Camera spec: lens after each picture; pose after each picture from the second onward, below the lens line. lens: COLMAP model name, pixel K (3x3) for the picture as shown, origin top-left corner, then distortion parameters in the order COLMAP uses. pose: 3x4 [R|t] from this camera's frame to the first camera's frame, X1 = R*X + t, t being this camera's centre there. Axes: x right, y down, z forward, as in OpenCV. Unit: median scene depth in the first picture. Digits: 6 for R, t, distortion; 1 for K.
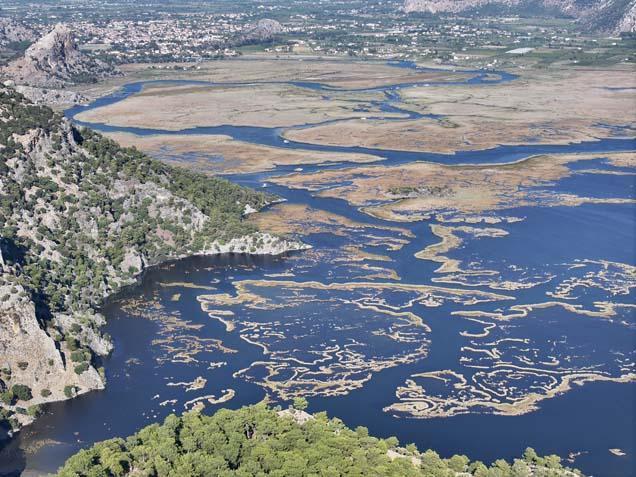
lens RADIAL K [[1280.0, 0, 318.0], [0, 1280.0, 238.5], [0, 0, 1]] dist [-0.249684, 1.488312]
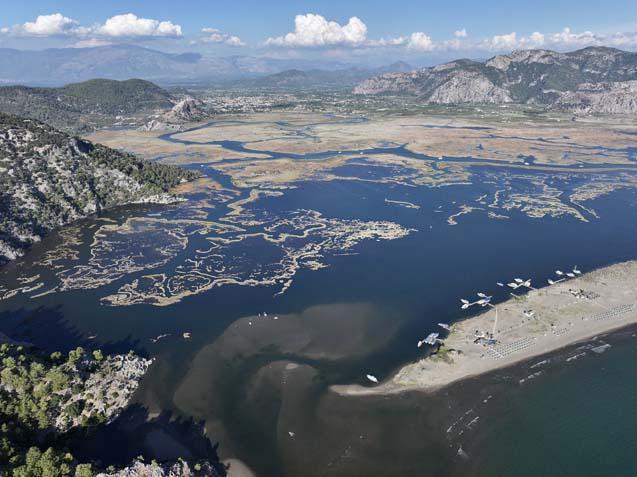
lens RADIAL K [[450.4, 0, 321.4], [0, 450.4, 238.0], [0, 0, 1]] dist [-0.003978, 0.021456]
pose [[0.998093, 0.022375, -0.057528, 0.241268], [-0.014611, 0.991143, 0.131993, -0.030415], [0.059972, -0.130901, 0.989580, 0.202037]]
